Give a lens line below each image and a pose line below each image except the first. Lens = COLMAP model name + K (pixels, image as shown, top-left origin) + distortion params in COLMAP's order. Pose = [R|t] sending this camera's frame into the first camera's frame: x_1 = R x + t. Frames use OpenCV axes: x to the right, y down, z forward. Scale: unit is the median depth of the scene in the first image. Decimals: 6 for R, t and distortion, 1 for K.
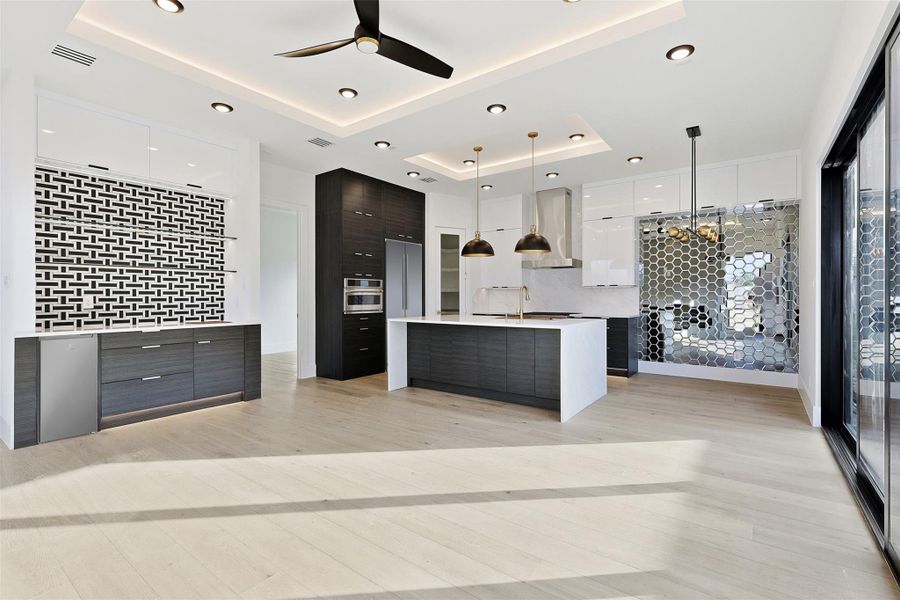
lens RADIAL K [[416.2, 0, 445.8], [0, 416.2, 298.6], [0, 0, 1]] dist [-0.001963, -0.000177]
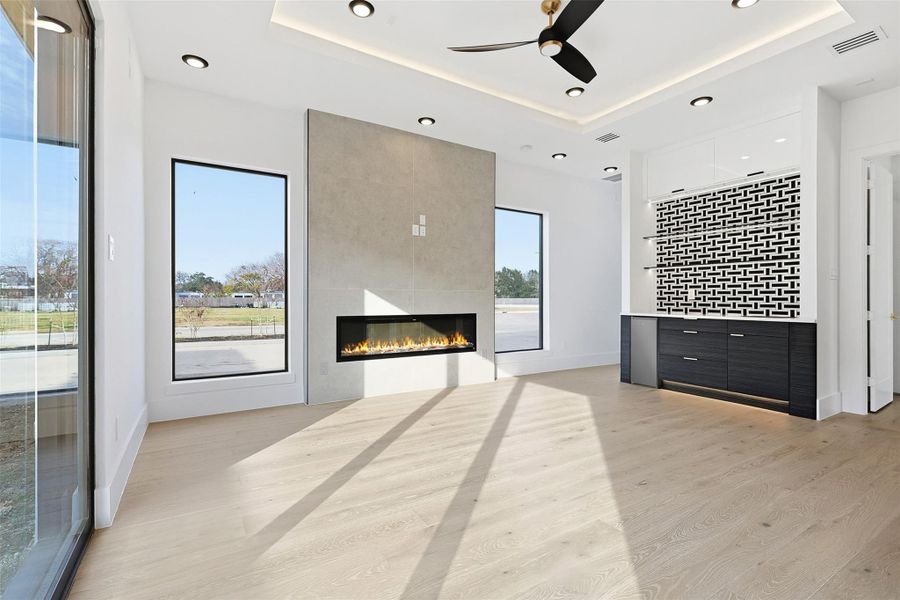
lens RADIAL K [[417.3, 0, 450.0], [0, 417.3, 300.0], [0, 0, 1]] dist [0.039168, 0.000057]
pose [[-0.337542, 0.017141, -0.941154, 0.578320], [0.005269, 0.999853, 0.016320, 0.000298], [0.941296, 0.000550, -0.337583, 0.678936]]
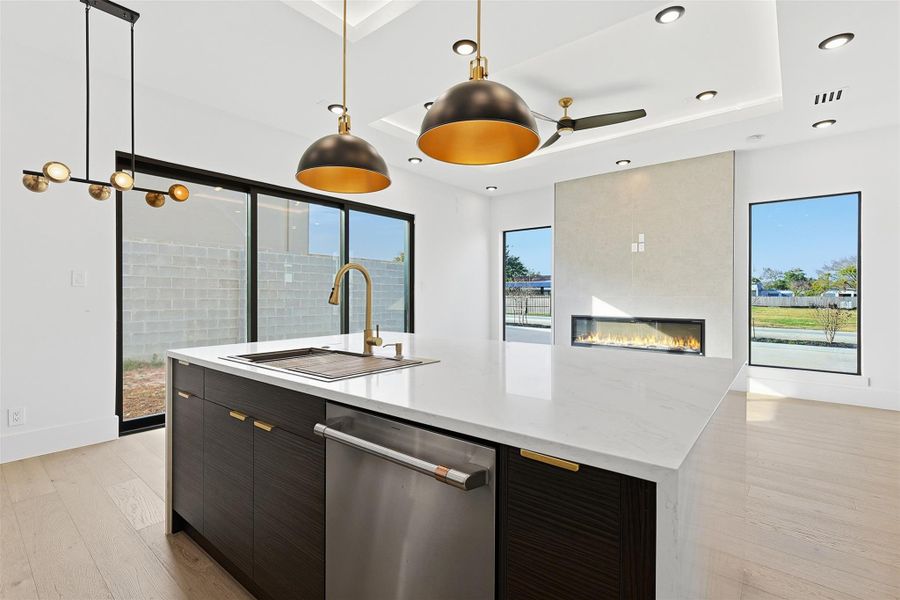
lens RADIAL K [[416.2, 0, 445.8], [0, 416.2, 298.6], [0, 0, 1]] dist [-0.001963, -0.000177]
pose [[-0.999280, 0.010698, 0.036407, 0.137192], [0.010894, 0.999927, 0.005194, -0.015573], [-0.036349, 0.005587, -0.999324, 1.564036]]
